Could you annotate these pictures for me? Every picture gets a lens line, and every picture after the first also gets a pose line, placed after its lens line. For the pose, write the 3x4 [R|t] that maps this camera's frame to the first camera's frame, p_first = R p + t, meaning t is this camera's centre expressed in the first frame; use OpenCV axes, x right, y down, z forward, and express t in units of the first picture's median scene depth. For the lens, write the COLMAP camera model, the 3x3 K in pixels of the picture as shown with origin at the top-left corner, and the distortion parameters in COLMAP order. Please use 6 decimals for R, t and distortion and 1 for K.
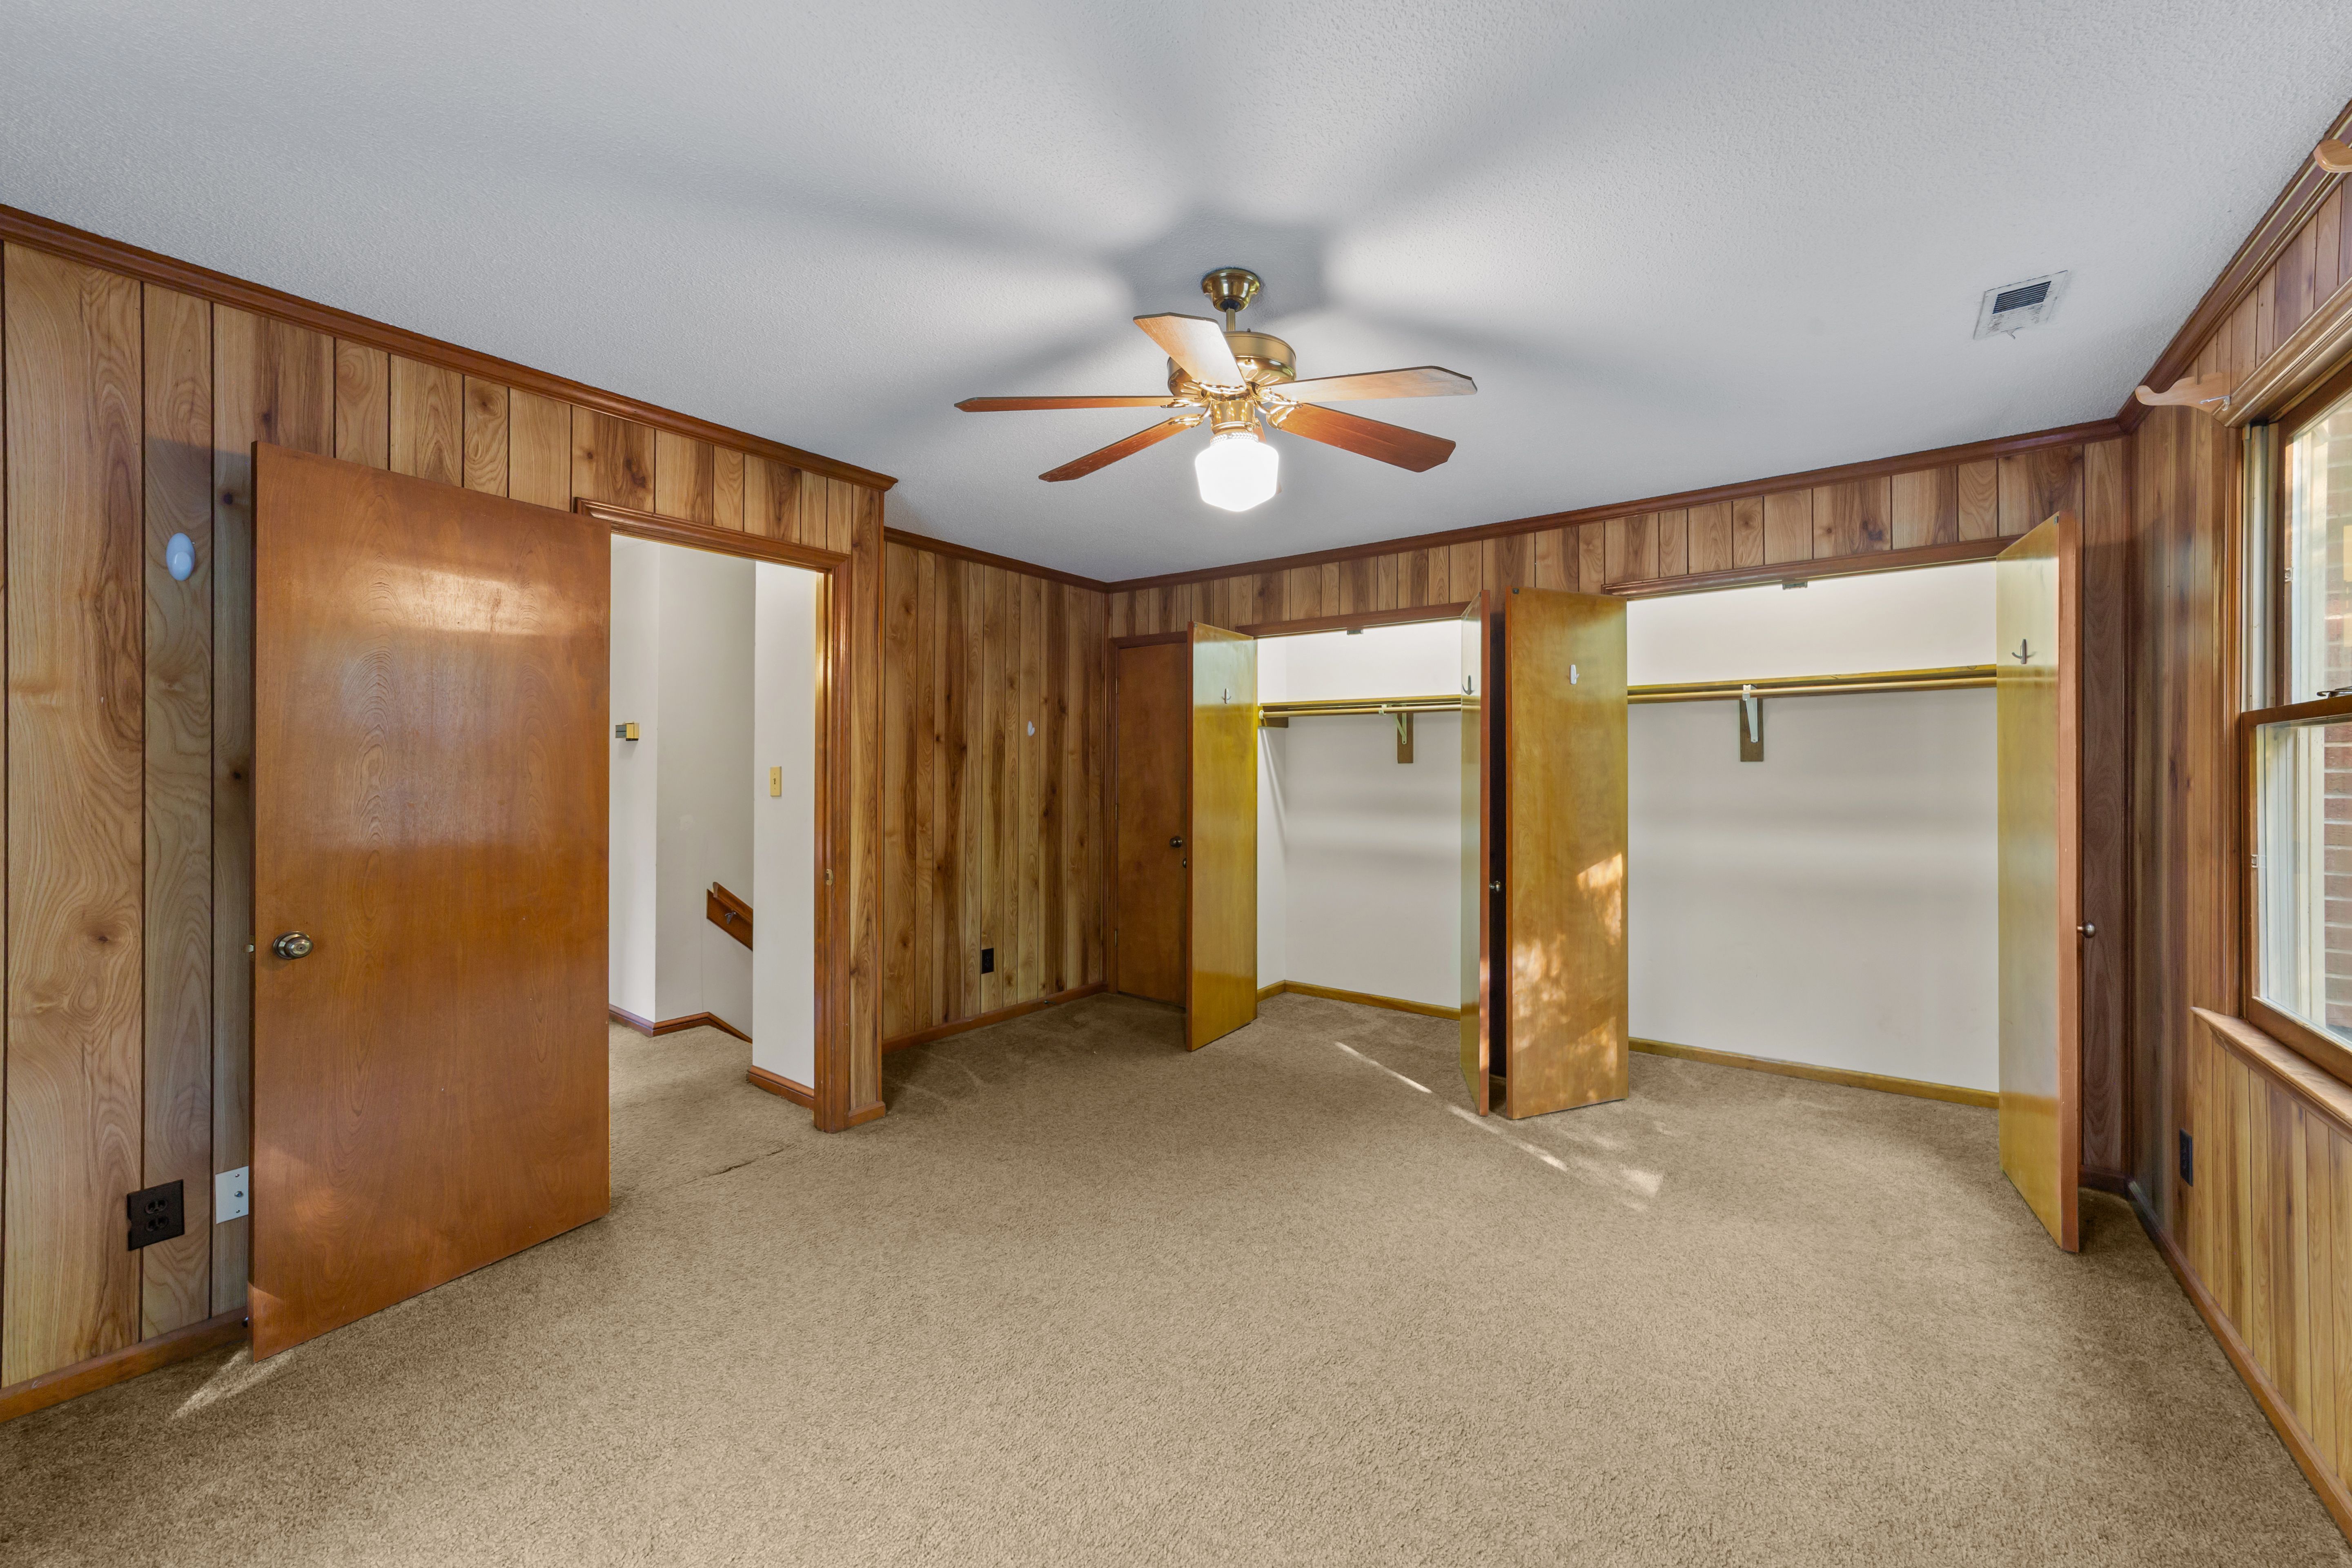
lens RADIAL K [[902.7, 0, 1184.7], [0, 902.7, 773.6], [0, 0, 1]] dist [-0.019095, 0.008410]
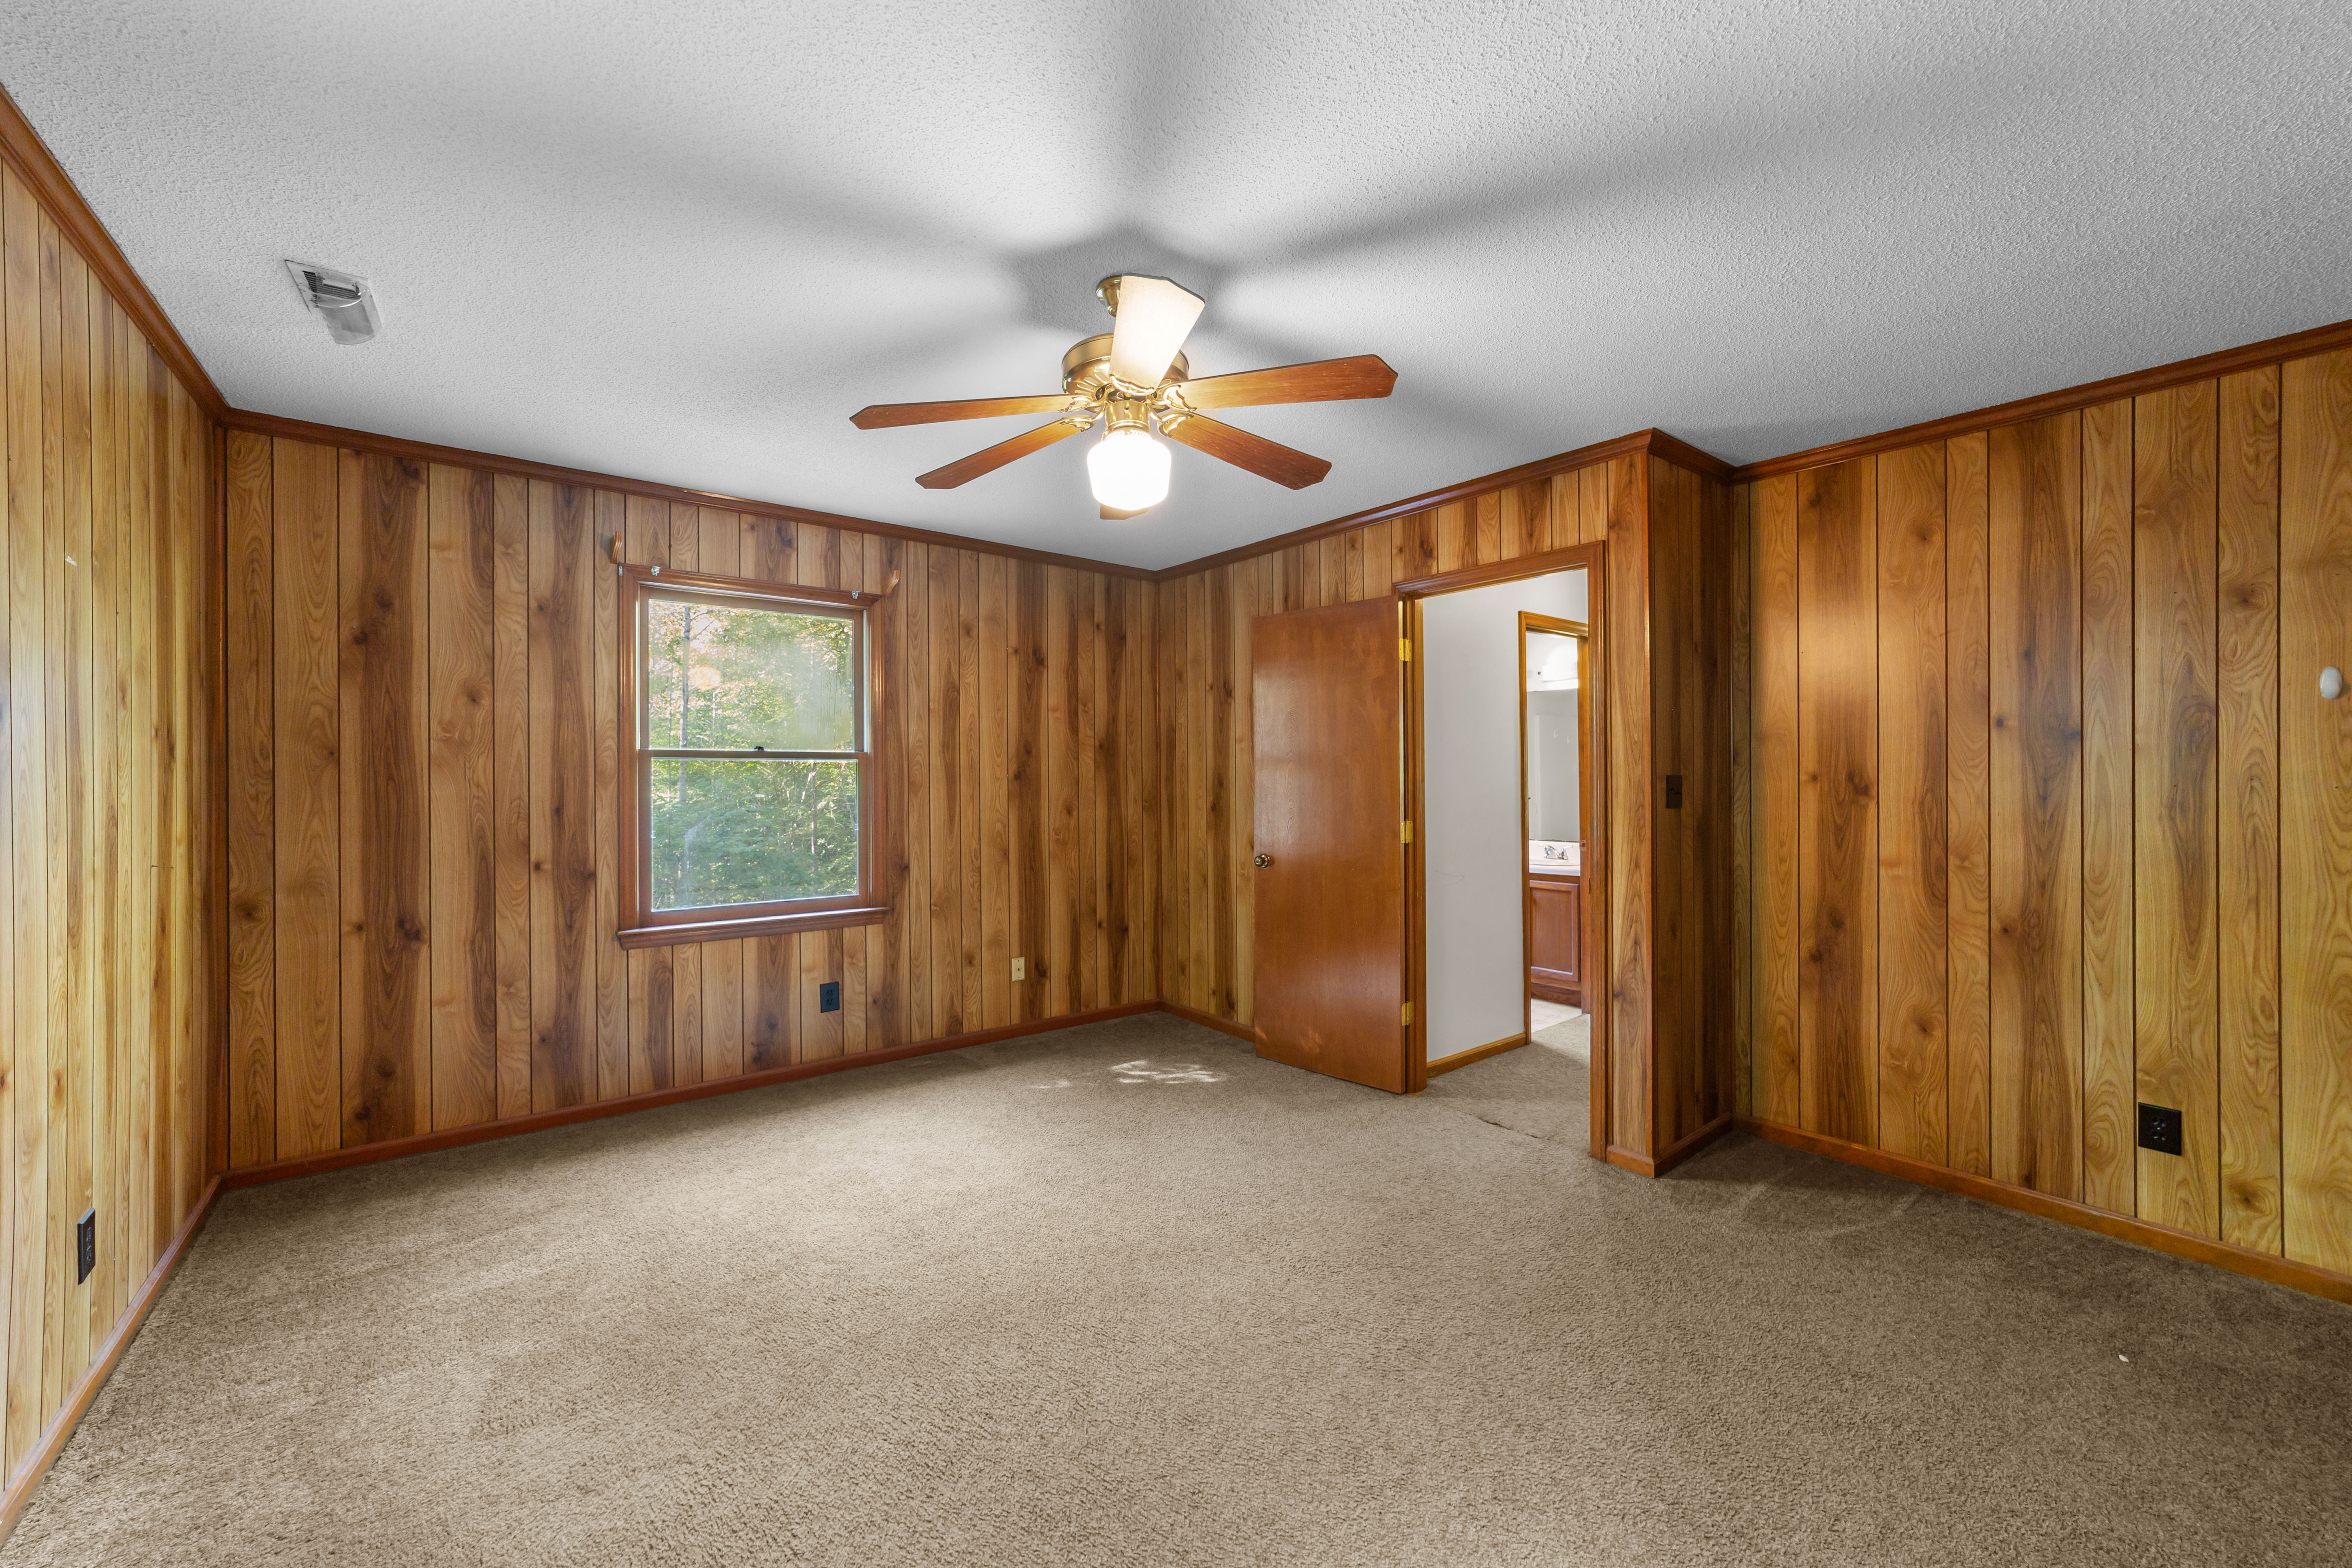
lens RADIAL K [[897.5, 0, 1176.0], [0, 897.5, 784.0], [0, 0, 1]] dist [-0.020522, 0.008033]
pose [[-0.255418, 0.005679, -0.966814, 0.814948], [-0.005228, 0.999960, 0.007255, 0.003724], [0.966817, 0.006908, -0.255378, 1.056809]]
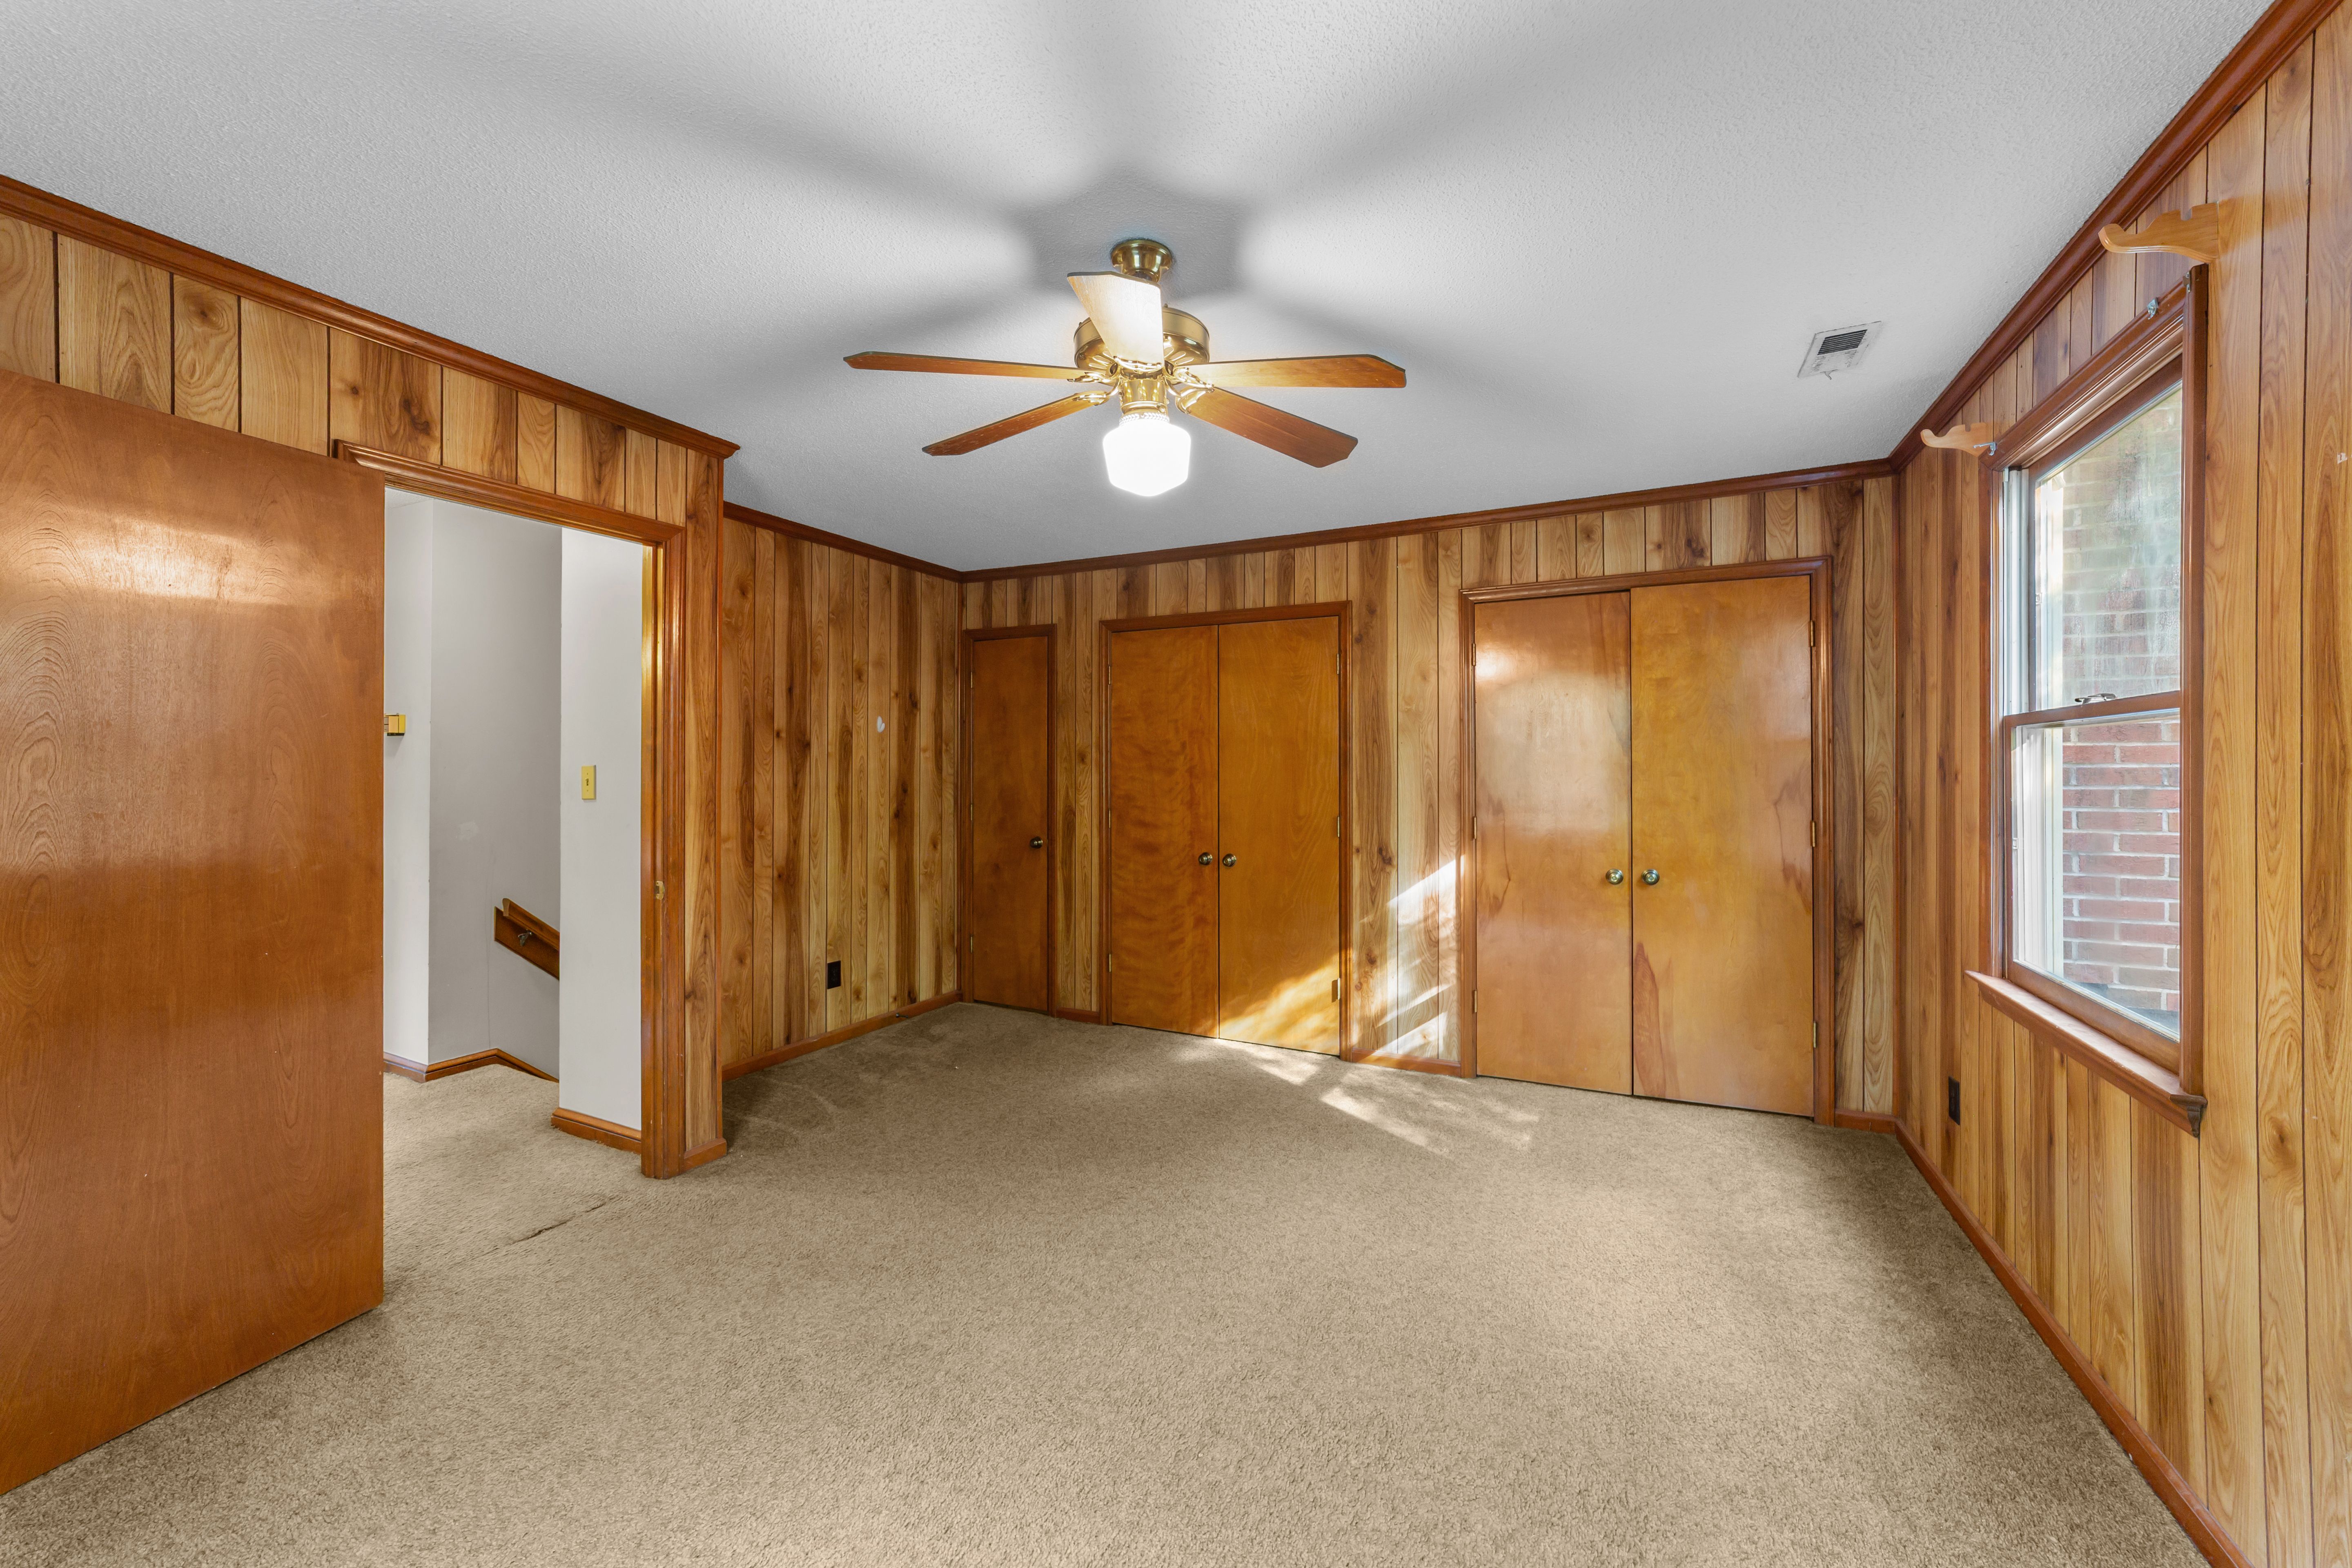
lens RADIAL K [[902.9, 0, 1185.8], [0, 902.9, 770.7], [0, 0, 1]] dist [-0.019521, 0.008585]
pose [[0.982495, -0.003431, 0.186256, -0.065631], [0.003630, 0.999993, -0.000729, 0.000131], [-0.186253, 0.001392, 0.982501, 0.046580]]
